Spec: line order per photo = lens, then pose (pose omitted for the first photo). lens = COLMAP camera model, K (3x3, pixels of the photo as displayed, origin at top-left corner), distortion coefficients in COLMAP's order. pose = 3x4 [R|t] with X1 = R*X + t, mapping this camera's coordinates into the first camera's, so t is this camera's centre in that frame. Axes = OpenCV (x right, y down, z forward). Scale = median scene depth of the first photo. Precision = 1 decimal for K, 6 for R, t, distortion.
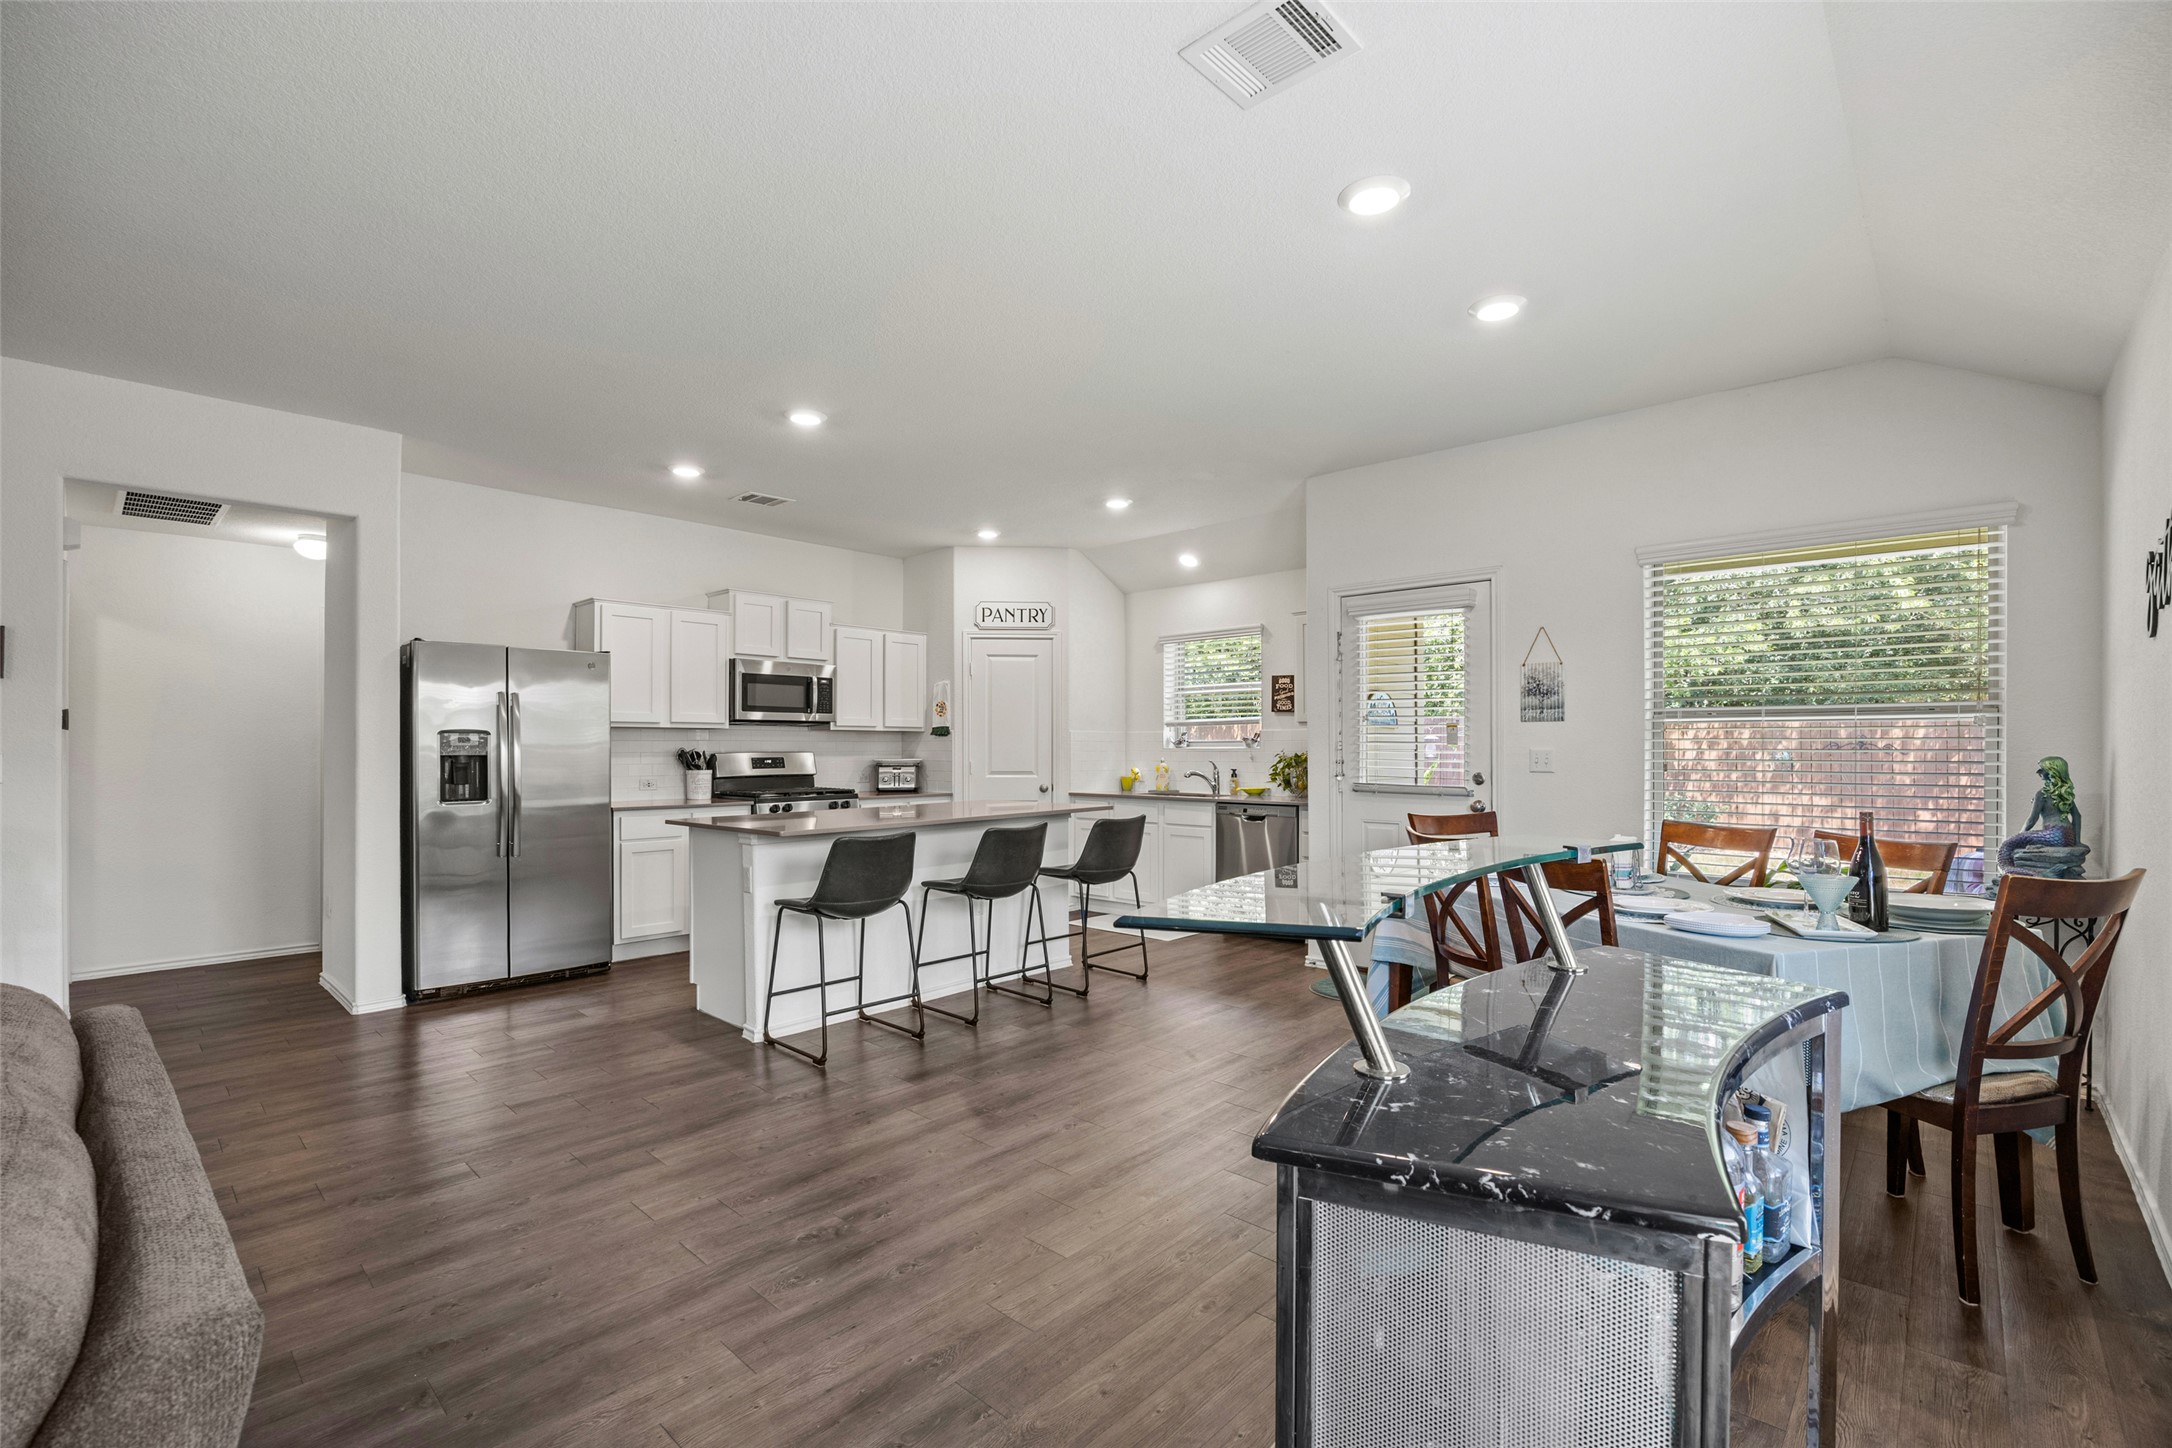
lens RADIAL K [[971.2, 0, 1094.2], [0, 971.2, 732.8], [0, 0, 1]] dist [-0.015530, -0.000306]
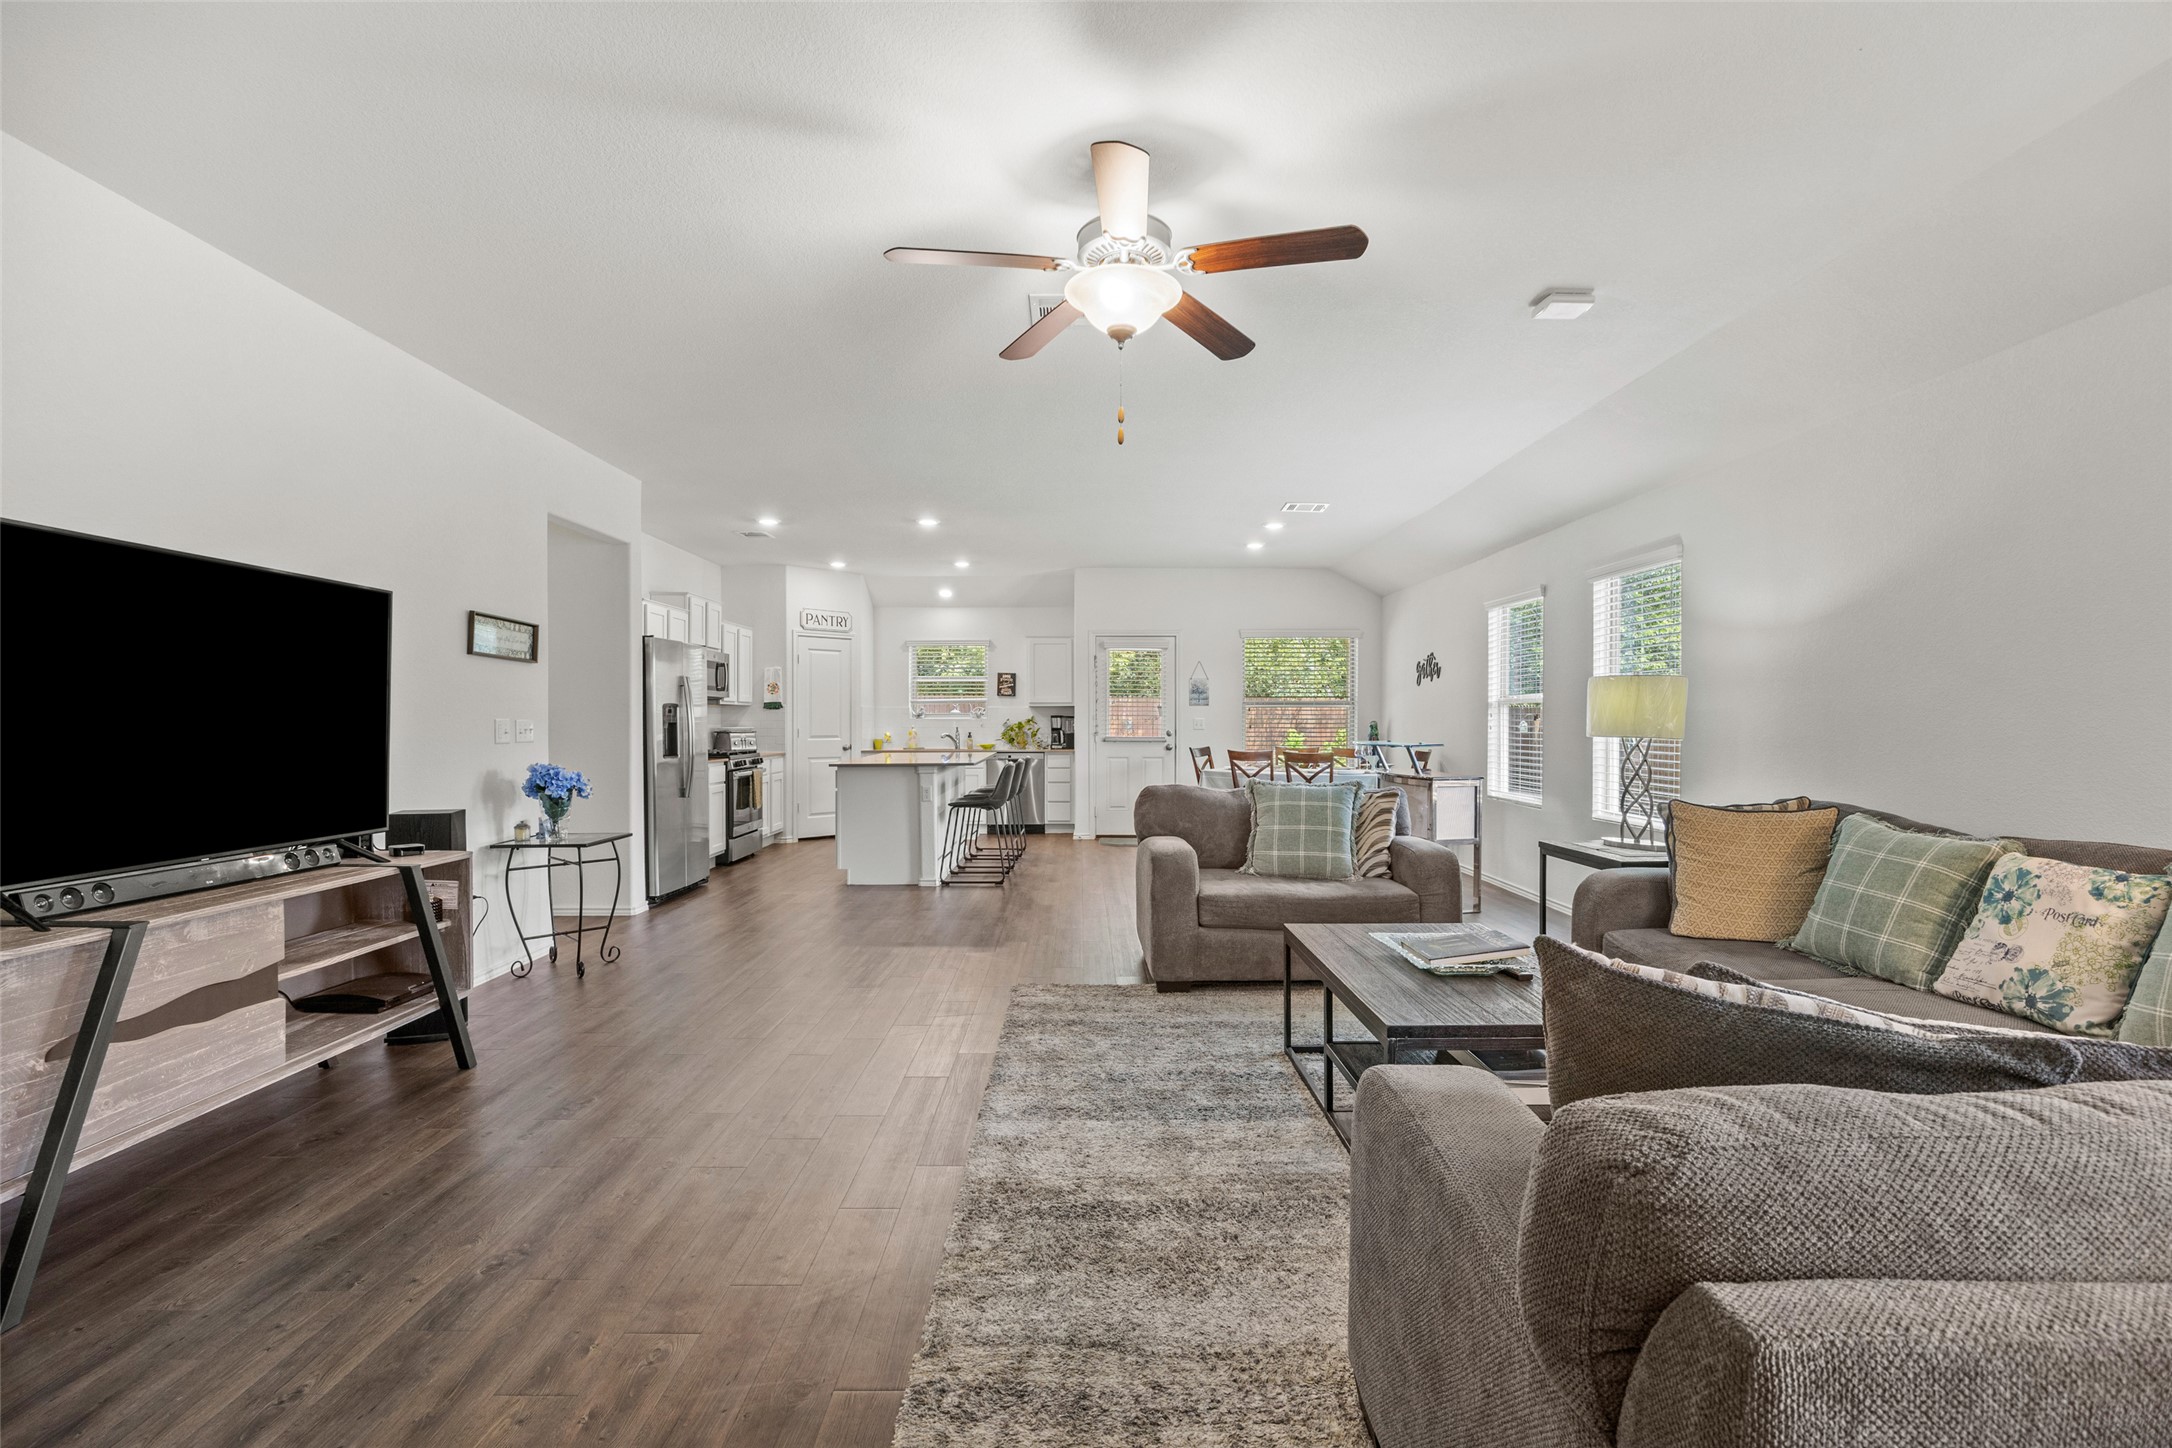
lens RADIAL K [[1008.3, 0, 1086.0], [0, 1008.3, 724.0], [0, 0, 1]] dist [-0.002522, -0.000587]
pose [[0.726420, -0.003180, 0.687243, -0.854590], [-0.011057, 0.999806, 0.016314, -0.003745], [-0.687162, -0.019450, 0.726244, -0.299673]]
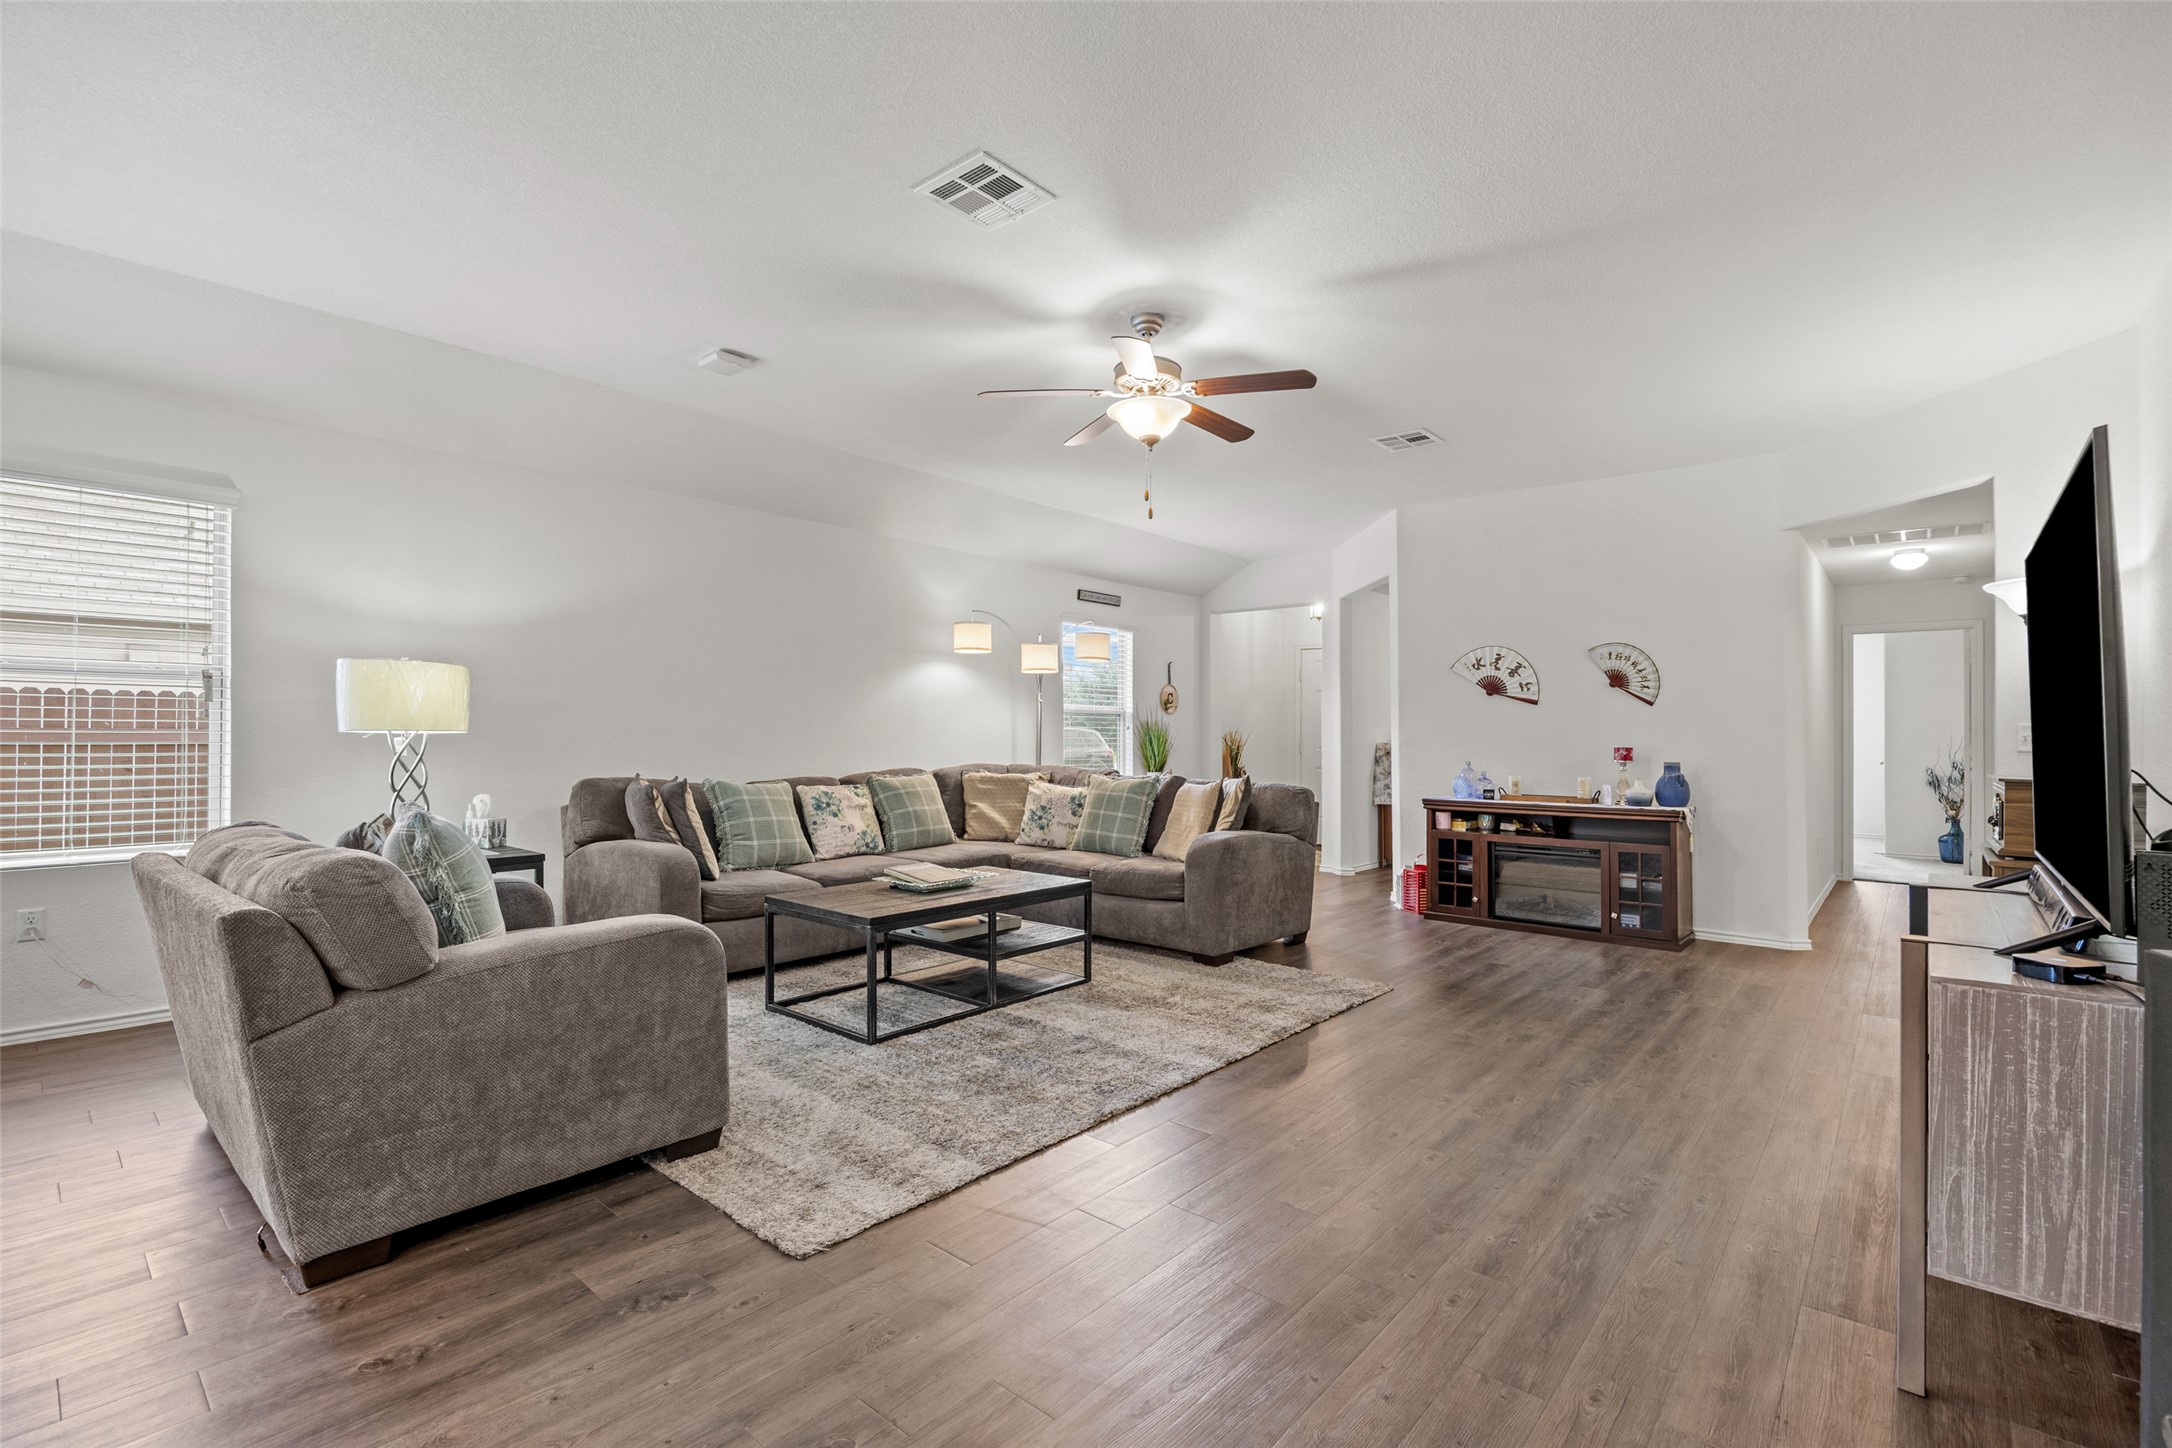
lens RADIAL K [[971.2, 0, 1094.2], [0, 971.2, 732.8], [0, 0, 1]] dist [-0.015530, -0.000306]
pose [[-0.999001, -0.007853, -0.043989, -0.503441], [-0.007089, 0.999822, -0.017480, 0.019875], [0.044118, -0.017150, -0.998879, 0.539474]]
